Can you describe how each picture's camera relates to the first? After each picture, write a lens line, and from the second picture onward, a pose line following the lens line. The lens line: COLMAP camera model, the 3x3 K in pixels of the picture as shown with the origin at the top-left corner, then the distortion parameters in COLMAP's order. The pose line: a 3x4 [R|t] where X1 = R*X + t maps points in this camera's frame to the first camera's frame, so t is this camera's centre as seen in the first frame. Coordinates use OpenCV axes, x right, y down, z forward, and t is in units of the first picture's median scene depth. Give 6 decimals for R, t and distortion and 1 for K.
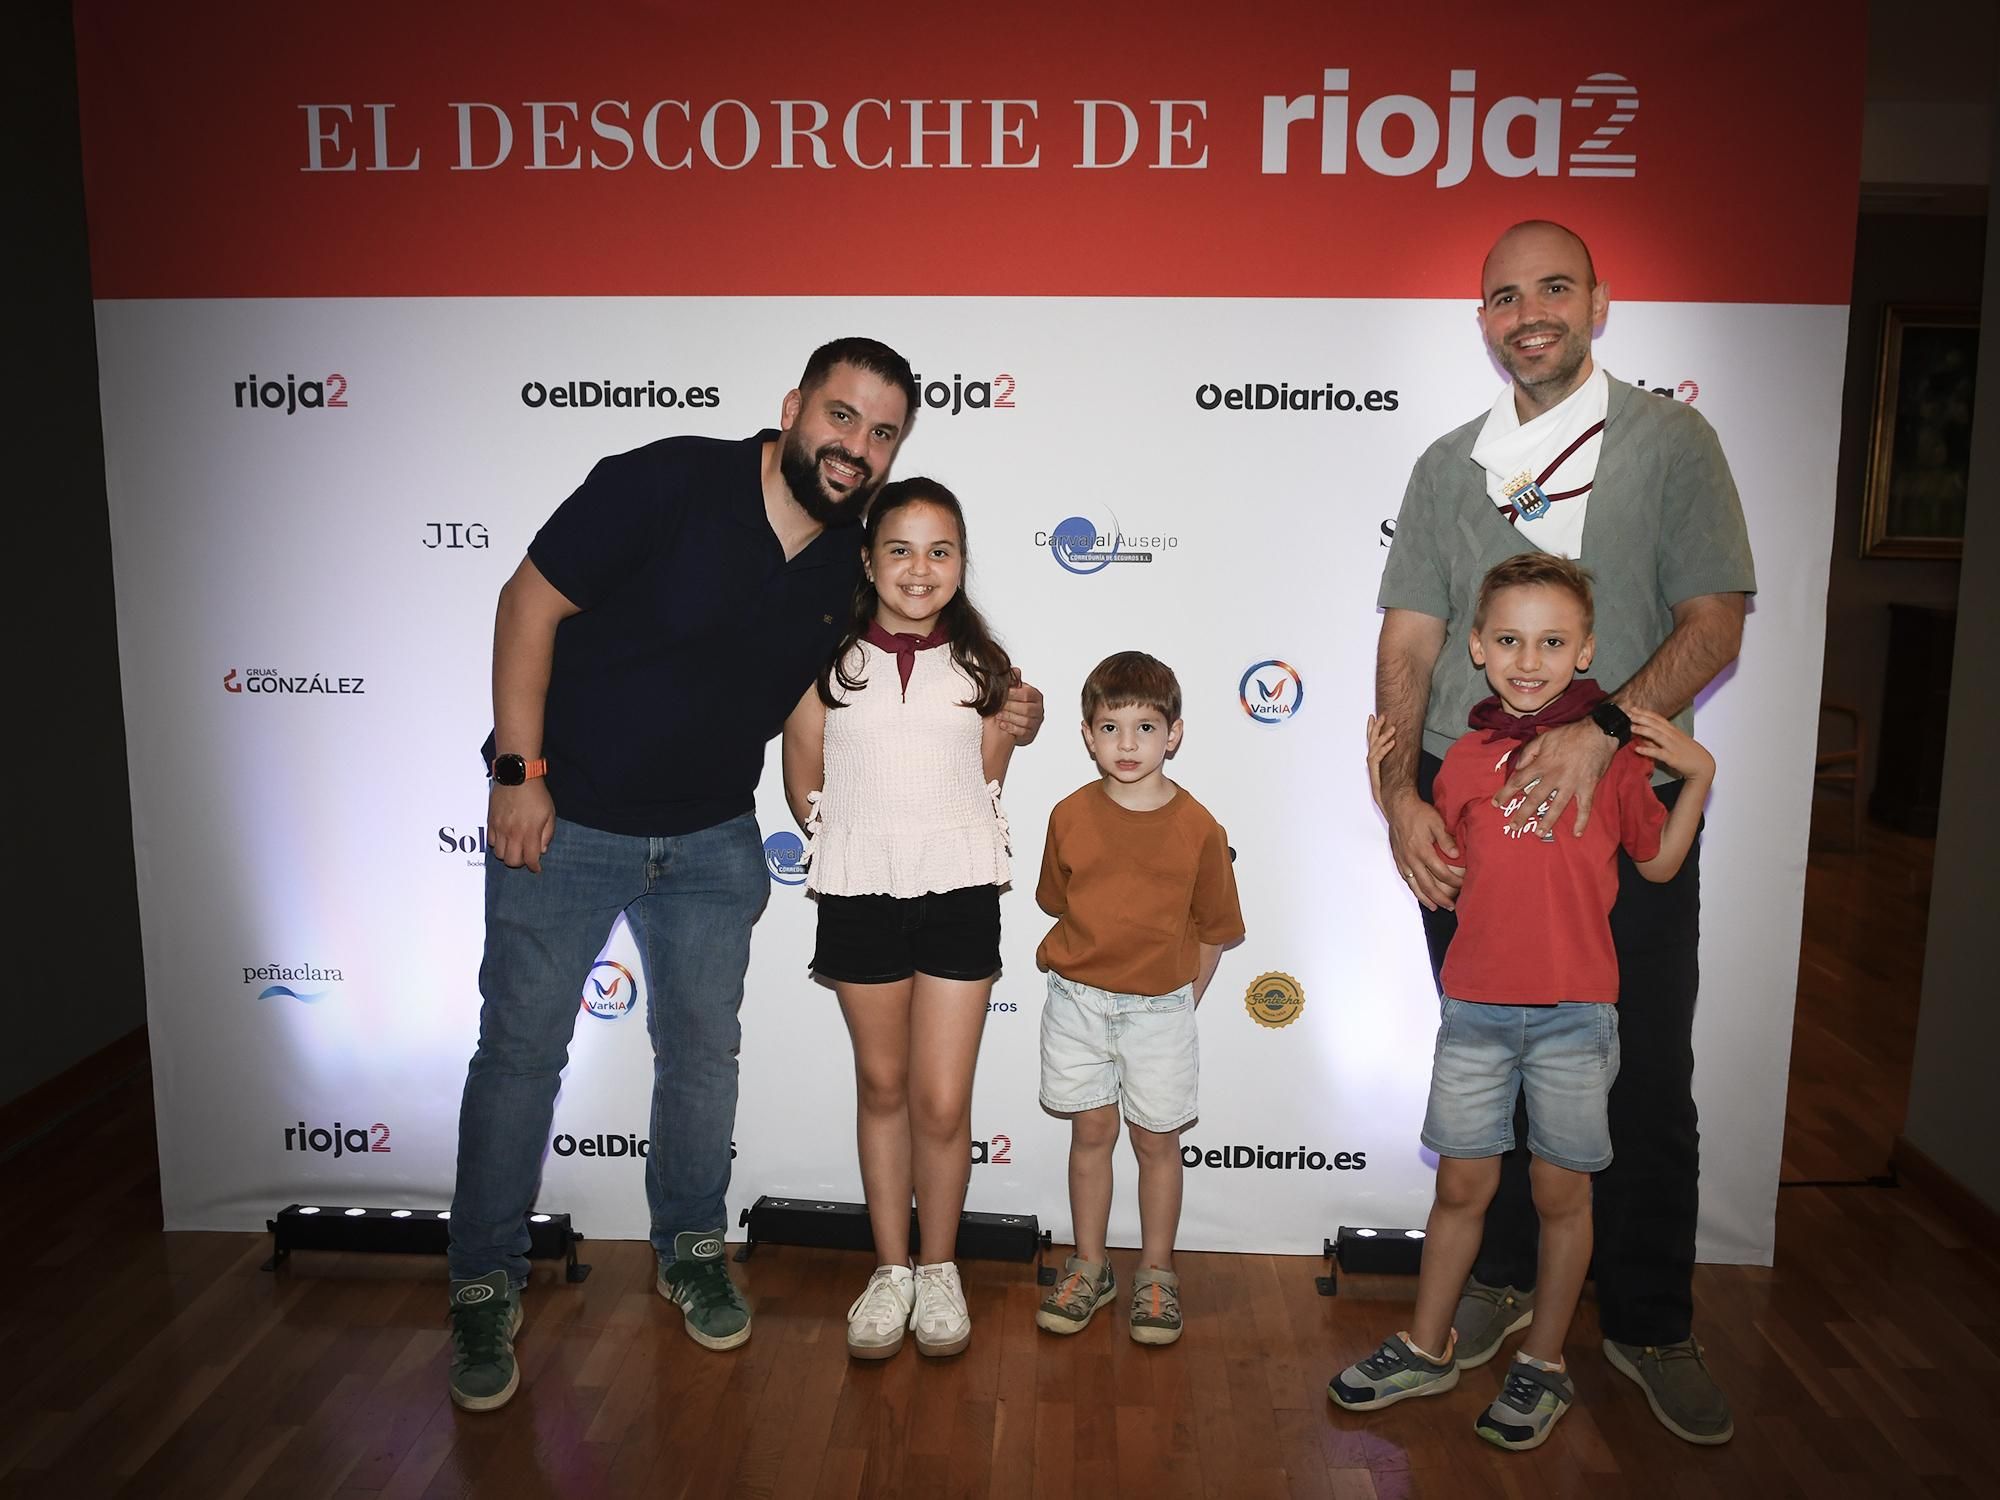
lens RADIAL K [[1565.9, 0, 1000.0], [0, 1565.9, 750.0], [0, 0, 1]] dist [-0.016596, -0.033001]
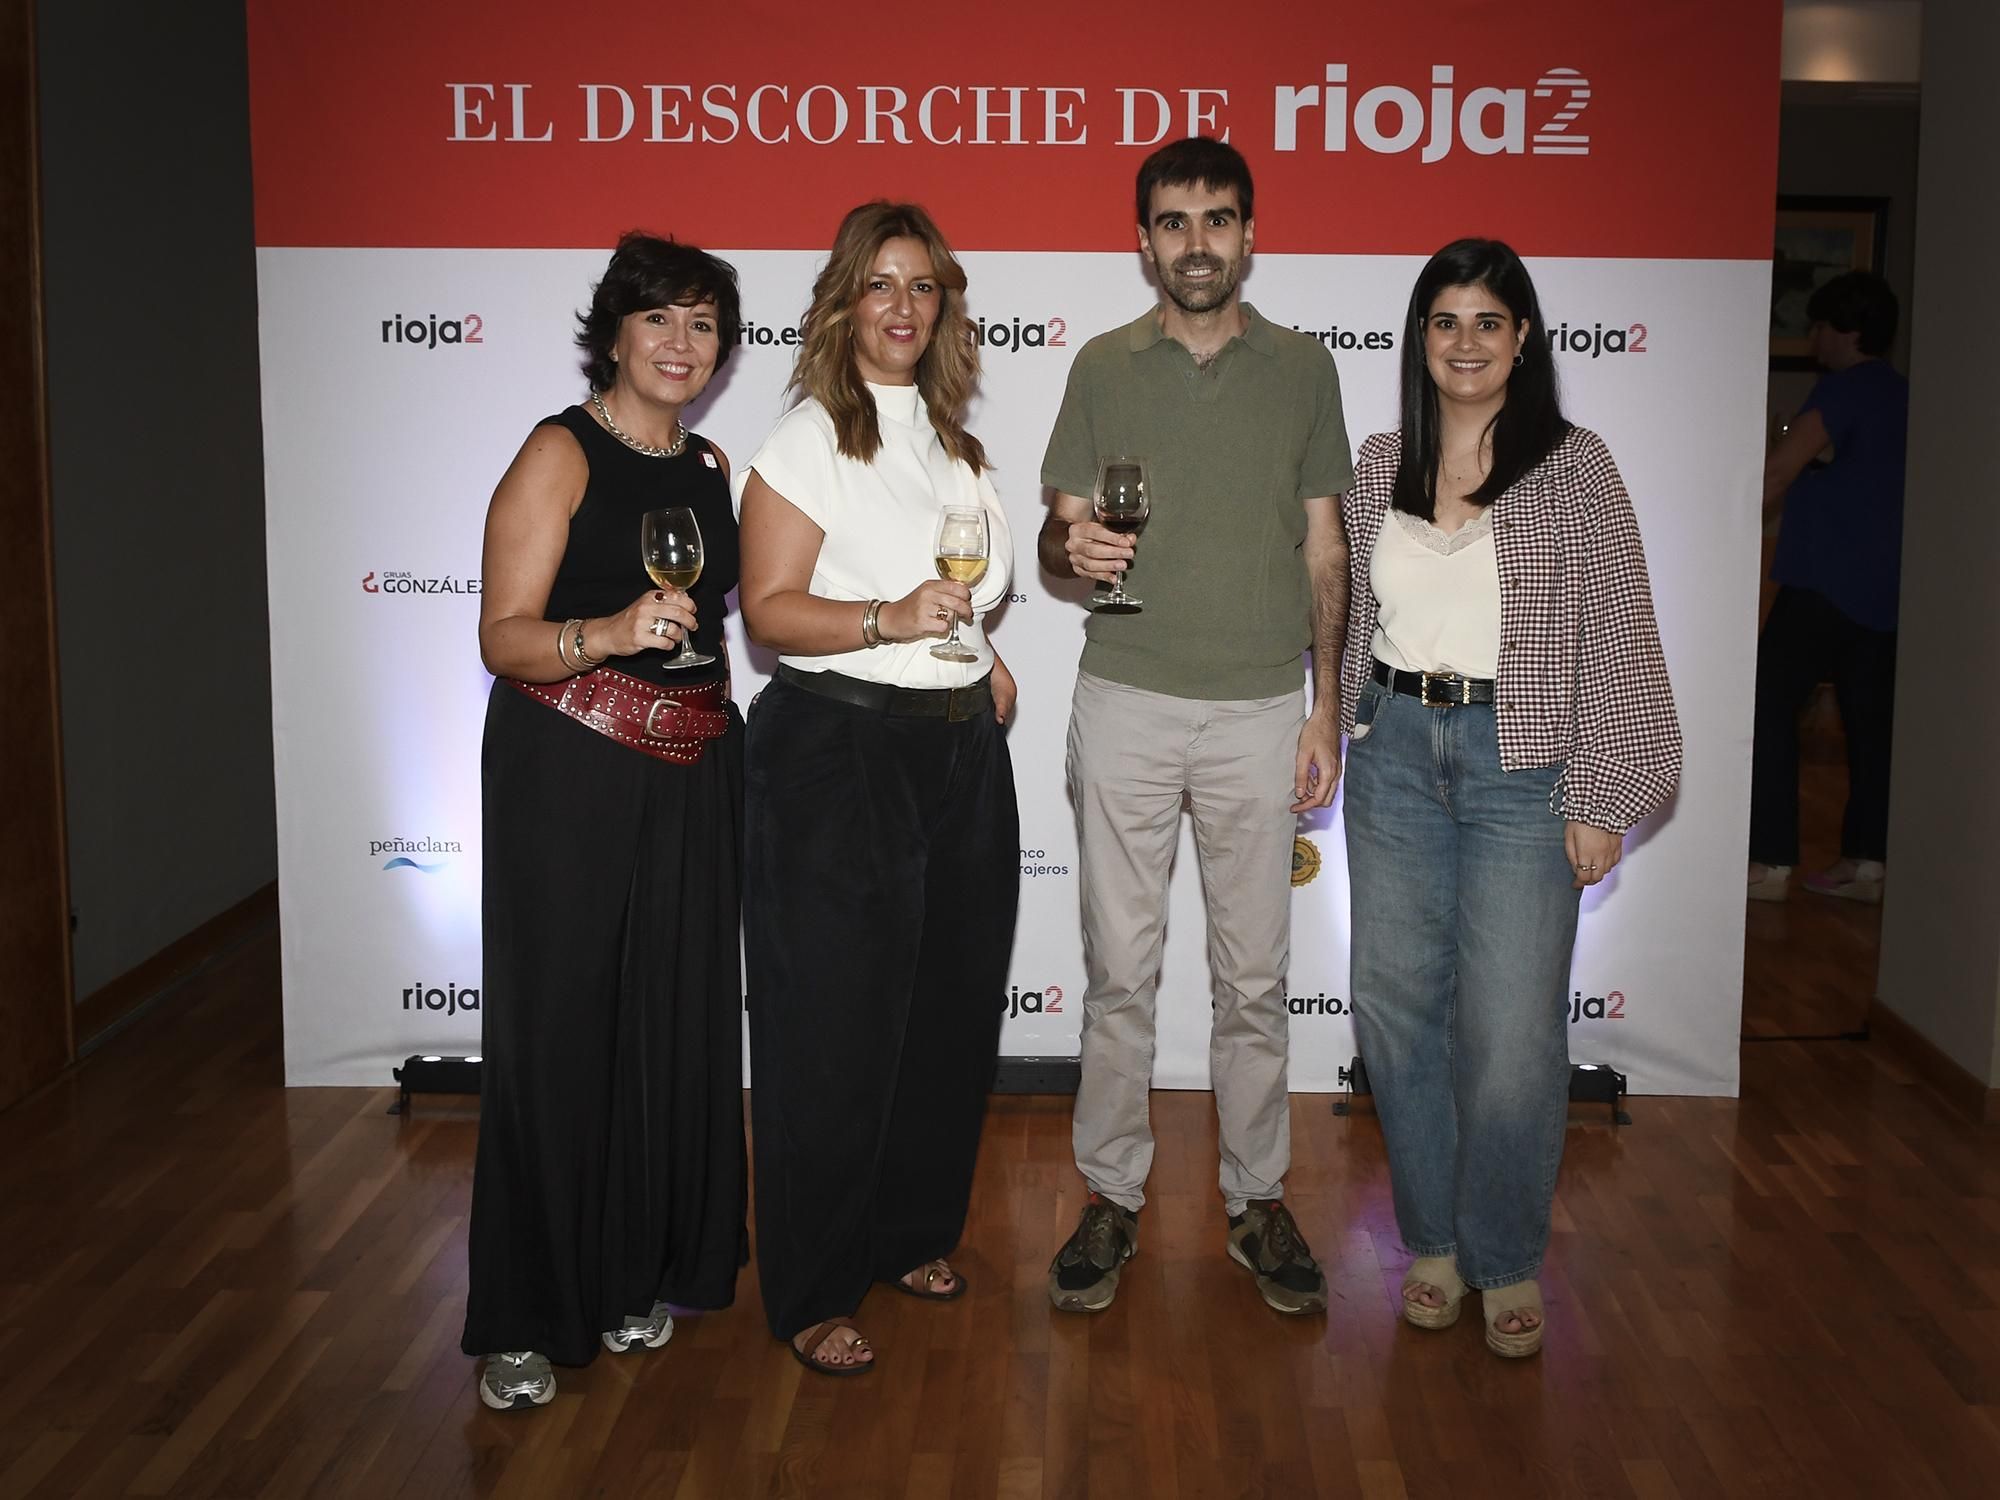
lens RADIAL K [[1877.4, 0, 1076.8], [0, 1877.4, 585.1], [0, 0, 1]] dist [-0.006426, -0.055872]
pose [[0.999272, -0.002608, 0.038065, -0.035821], [0.004599, 0.998621, -0.052289, 0.031680], [-0.037876, 0.052426, 0.997906, -0.383749]]
